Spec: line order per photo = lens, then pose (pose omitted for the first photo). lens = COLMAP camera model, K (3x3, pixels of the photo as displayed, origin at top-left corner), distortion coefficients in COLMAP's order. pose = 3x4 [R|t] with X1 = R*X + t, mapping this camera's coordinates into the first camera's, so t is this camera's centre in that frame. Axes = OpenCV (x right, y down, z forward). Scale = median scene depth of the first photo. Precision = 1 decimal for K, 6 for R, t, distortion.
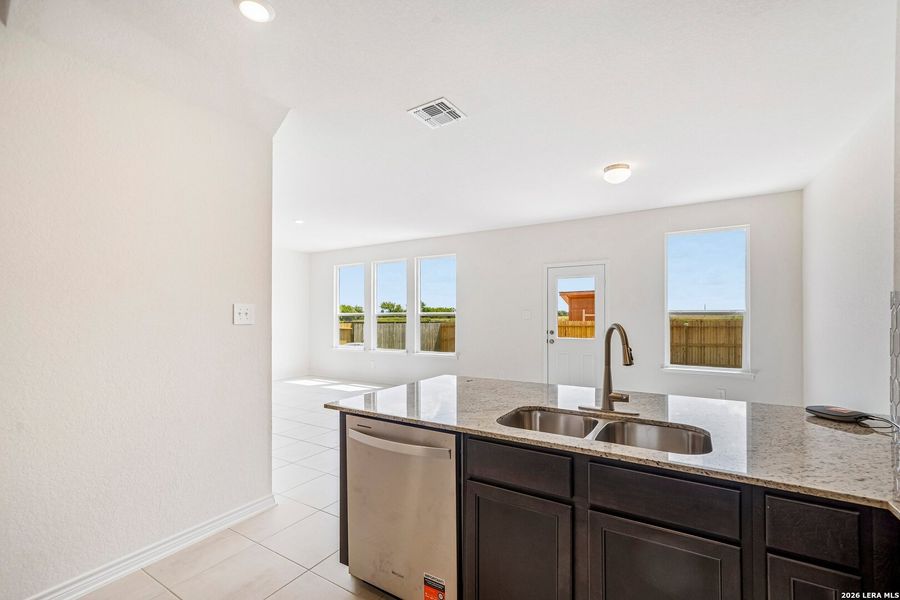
lens RADIAL K [[388.1, 0, 444.7], [0, 388.1, 311.6], [0, 0, 1]] dist [-0.001920, -0.000253]
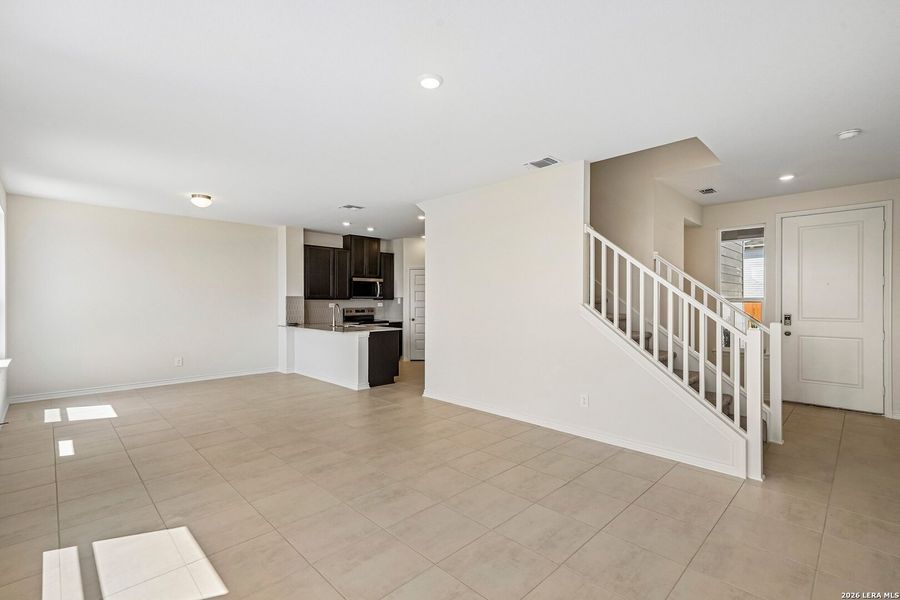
lens RADIAL K [[406.2, 0, 450.0], [0, 406.2, 300.0], [0, 0, 1]] dist [0.008855, 0.000817]
pose [[-0.975800, 0.002959, 0.218647, -0.477755], [0.001026, 0.999959, -0.008952, 0.009747], [-0.218664, -0.008511, -0.975763, 1.408109]]
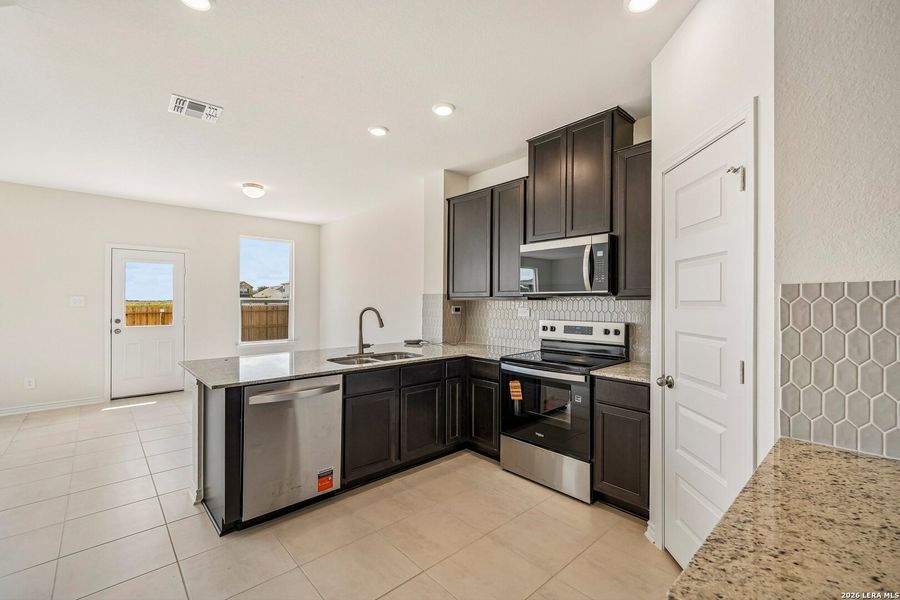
lens RADIAL K [[388.1, 0, 450.0], [0, 388.1, 300.0], [0, 0, 1]] dist [0.002270, 0.000306]
pose [[0.259557, 0.004737, 0.965716, -0.386792], [-0.011013, 0.999937, -0.001945, -0.001962], [-0.965665, -0.010131, 0.259593, 0.029061]]
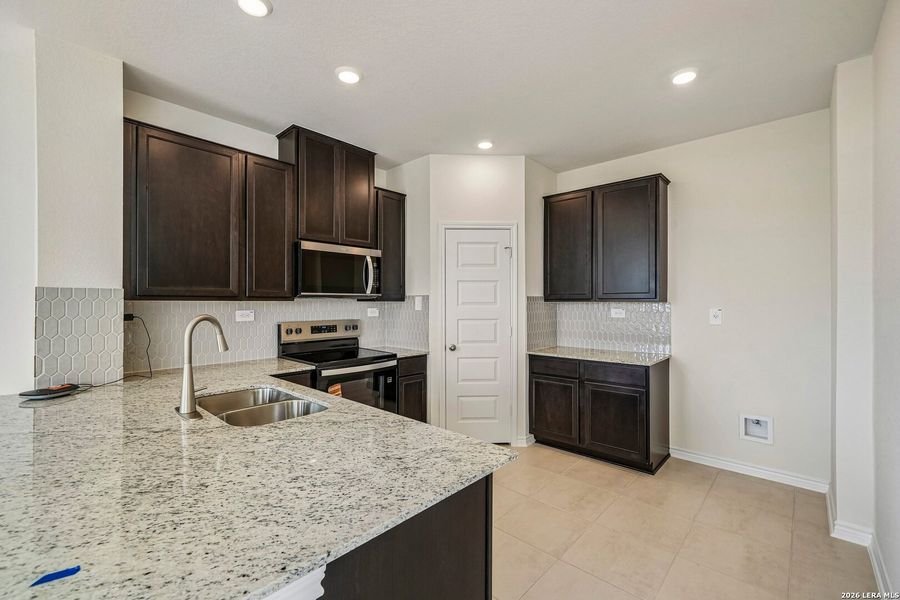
lens RADIAL K [[388.1, 0, 450.0], [0, 388.1, 300.0], [0, 0, 1]] dist [0.002270, 0.000306]
pose [[-0.986007, 0.005651, 0.166611, -0.099167], [0.002860, 0.999852, -0.016986, 0.003890], [-0.166682, -0.016272, -0.985876, 0.538683]]
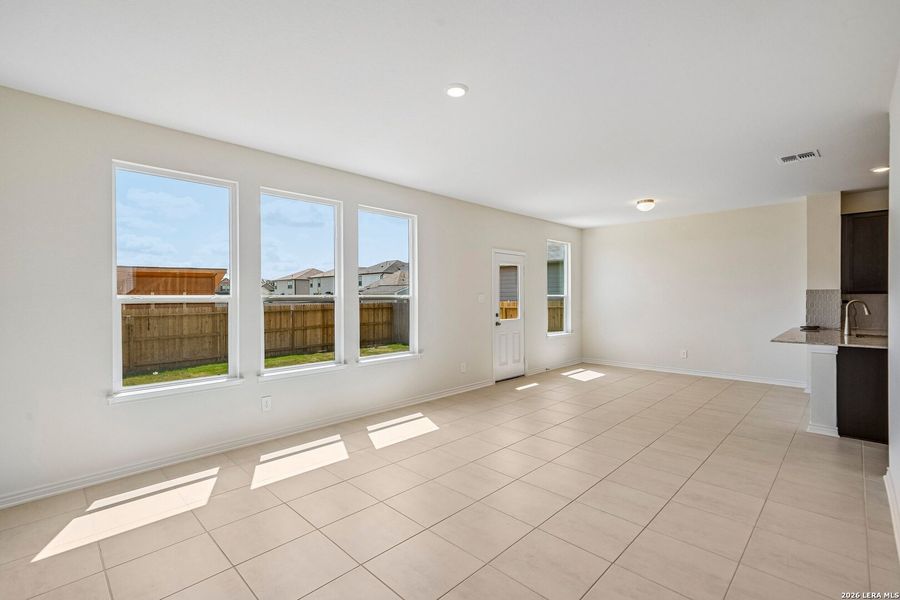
lens RADIAL K [[410.5, 0, 450.0], [0, 410.5, 300.0], [0, 0, 1]] dist [0.003787, 0.000389]
pose [[0.209875, -0.006364, 0.977708, -0.822134], [-0.002029, 0.999974, 0.006944, 0.005264], [-0.977726, -0.003441, 0.209857, 0.888743]]
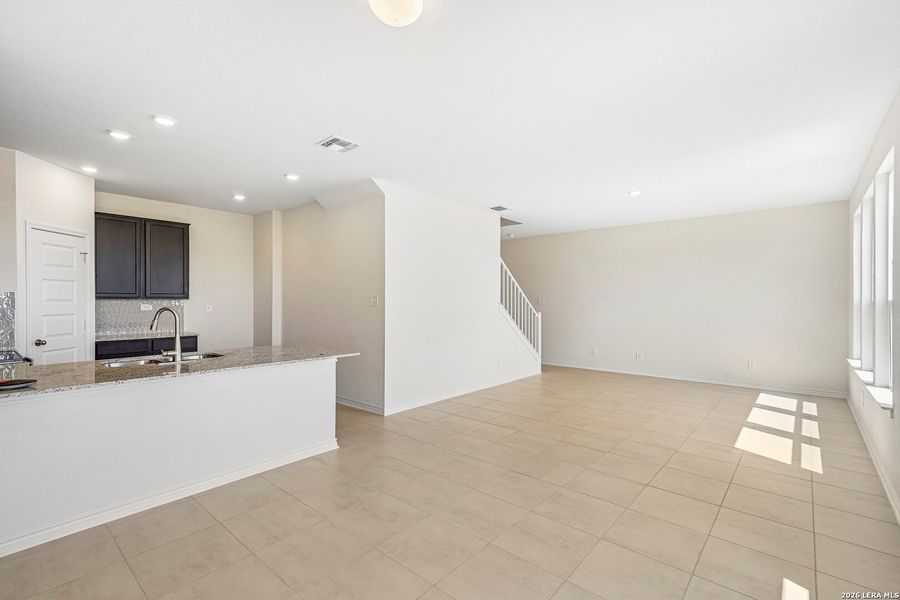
lens RADIAL K [[410.5, 0, 450.0], [0, 410.5, 300.0], [0, 0, 1]] dist [0.003787, 0.000389]
pose [[-0.149868, 0.003596, -0.988699, 0.582022], [0.007013, 0.999972, 0.002574, 0.001067], [0.988681, -0.006548, -0.149889, 0.715197]]
